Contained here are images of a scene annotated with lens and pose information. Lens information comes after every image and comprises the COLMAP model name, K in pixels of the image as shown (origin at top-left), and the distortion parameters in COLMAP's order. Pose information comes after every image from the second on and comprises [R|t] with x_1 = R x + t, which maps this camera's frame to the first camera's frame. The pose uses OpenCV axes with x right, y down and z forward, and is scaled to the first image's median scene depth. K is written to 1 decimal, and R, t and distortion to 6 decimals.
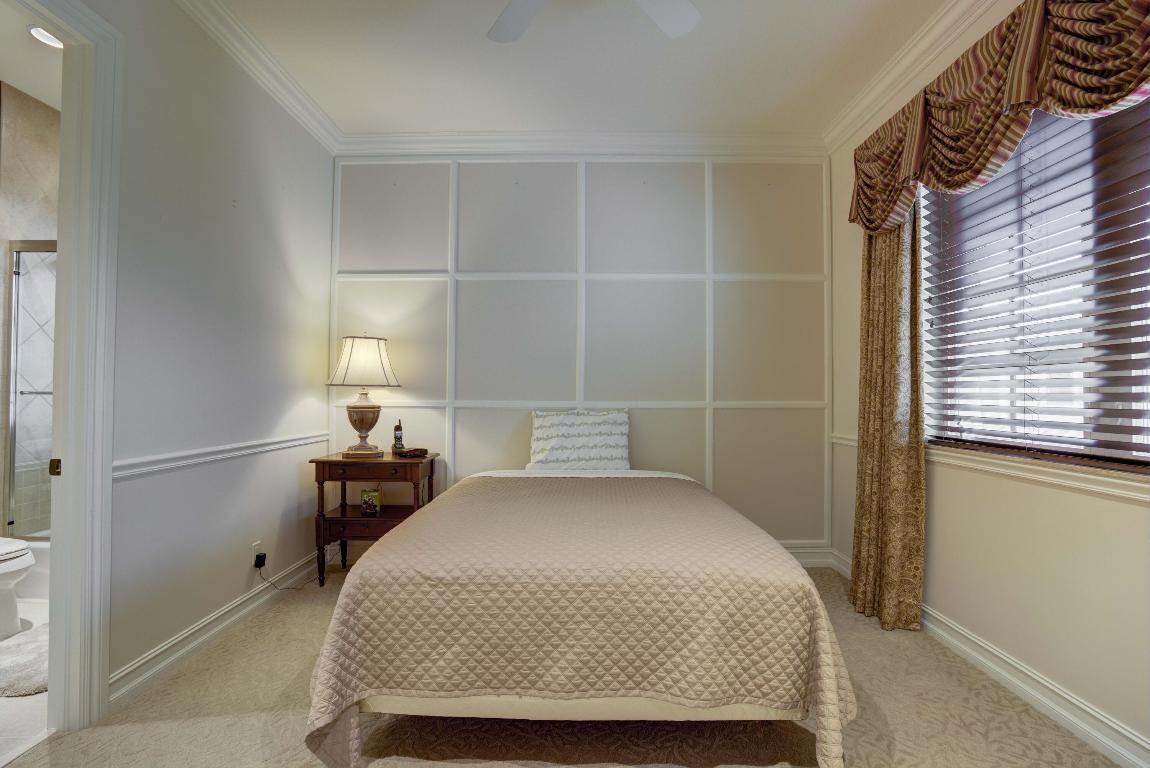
lens RADIAL K [[553.5, 0, 581.7], [0, 553.5, 378.6], [0, 0, 1]] dist [-0.049485, 0.017156]
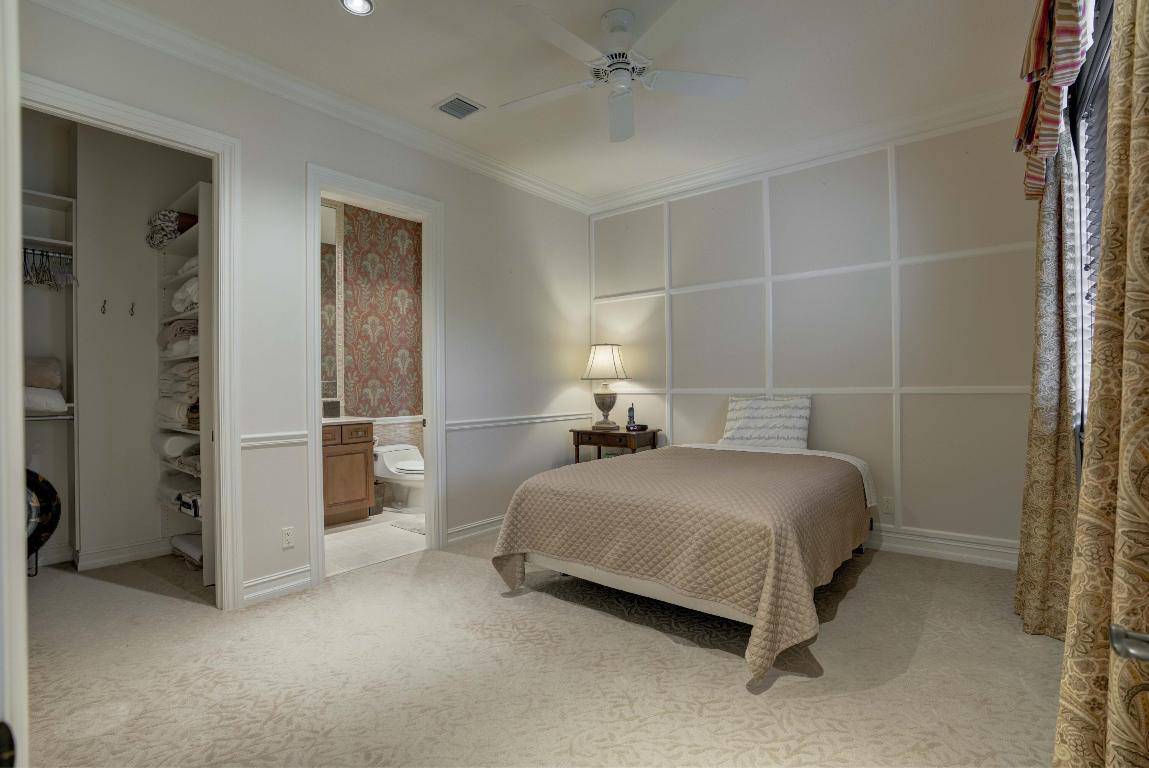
lens RADIAL K [[536.8, 0, 568.4], [0, 536.8, 387.7], [0, 0, 1]] dist [-0.058696, 0.018719]
pose [[0.778469, -0.011053, -0.627585, 0.388988], [0.032355, 0.999222, 0.022535, 0.001380], [0.626848, -0.037848, 0.778222, -0.129491]]
